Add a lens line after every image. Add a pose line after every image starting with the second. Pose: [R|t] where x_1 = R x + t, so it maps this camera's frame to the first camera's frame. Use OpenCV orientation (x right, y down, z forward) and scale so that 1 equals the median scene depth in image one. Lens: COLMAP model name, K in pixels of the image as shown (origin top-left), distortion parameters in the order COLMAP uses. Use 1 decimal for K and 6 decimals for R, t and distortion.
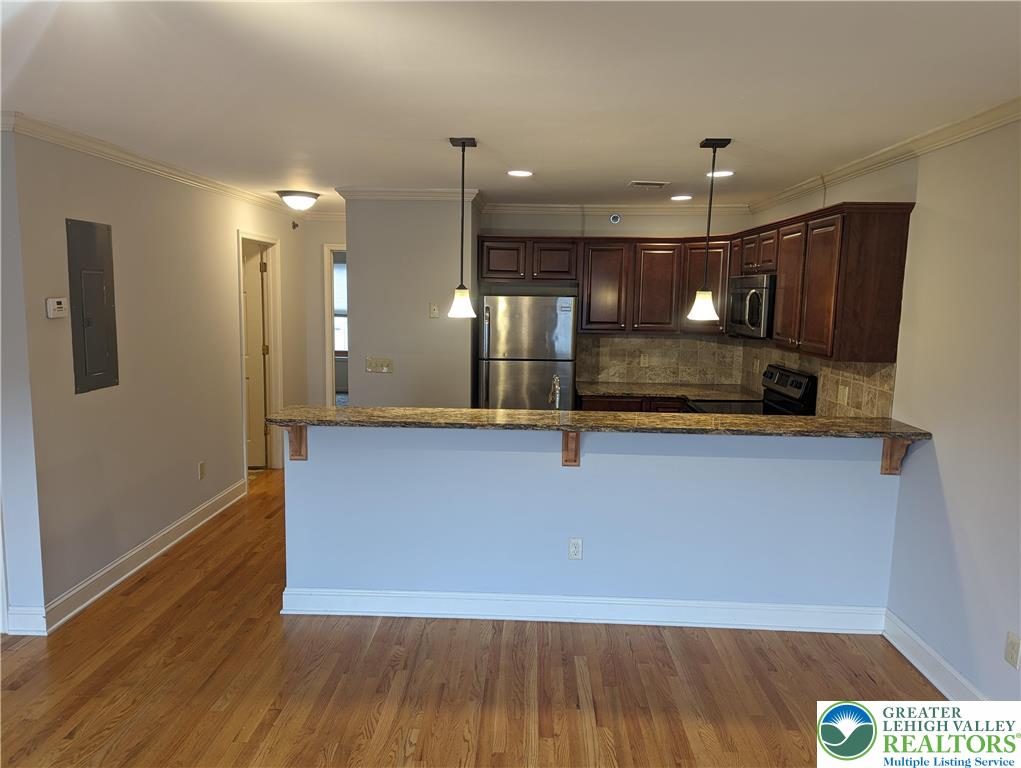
lens RADIAL K [[707.1, 0, 509.6], [0, 707.1, 378.8], [0, 0, 1]] dist [0.086529, -0.073720]
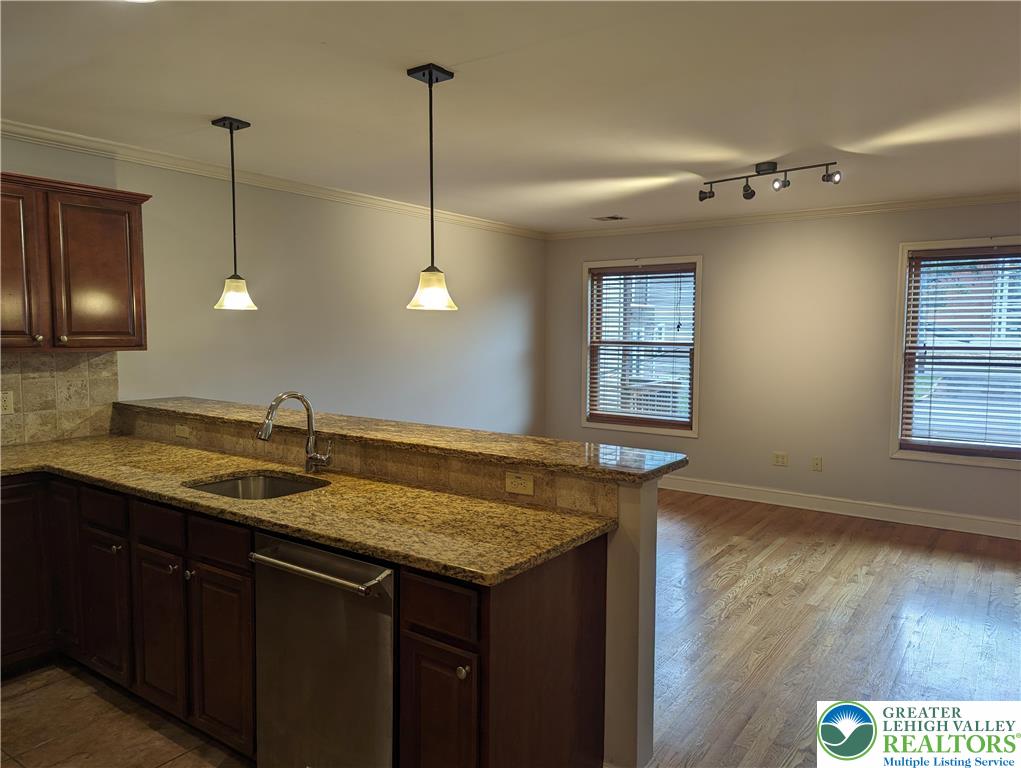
lens RADIAL K [[709.9, 0, 510.5], [0, 709.9, 384.0], [0, 0, 1]] dist [0.084545, -0.090288]
pose [[-0.832465, -0.069885, 0.549653, -0.533401], [0.045059, 0.980190, 0.192868, -0.148878], [-0.552242, 0.185323, -0.812825, 1.534086]]
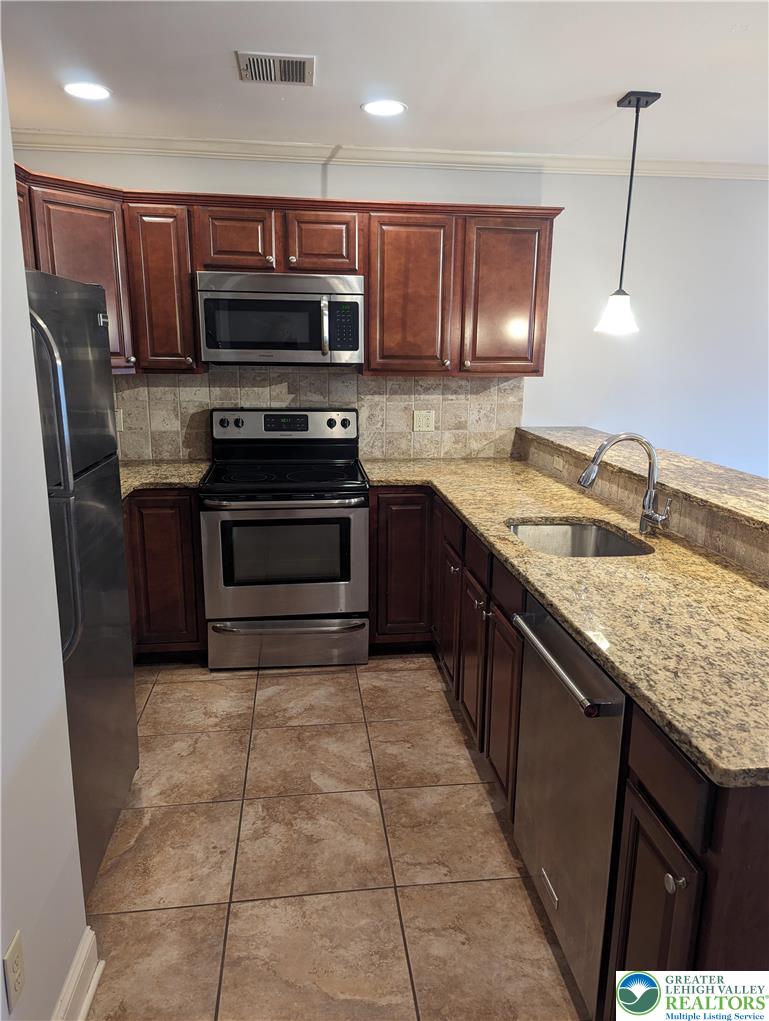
lens RADIAL K [[709.9, 0, 389.9], [0, 709.9, 513.1], [0, 0, 1]] dist [0.084545, -0.090288]
pose [[-0.156322, -0.244733, 0.956906, -0.504763], [0.108884, 0.958642, 0.262964, -0.125005], [-0.981686, 0.145299, -0.123209, 1.341577]]
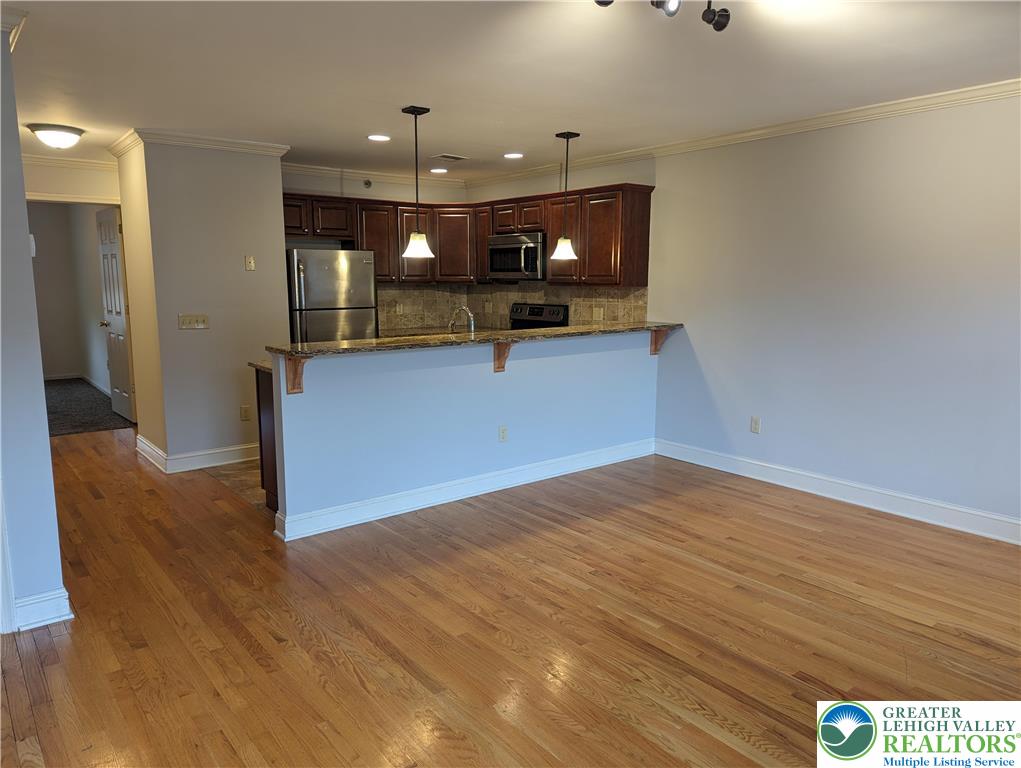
lens RADIAL K [[709.9, 0, 510.5], [0, 709.9, 384.0], [0, 0, 1]] dist [0.084545, -0.090288]
pose [[0.759295, -0.114717, 0.640556, -0.738061], [0.092772, 0.993367, 0.067933, 0.057319], [-0.644100, 0.007845, 0.764901, -0.024243]]
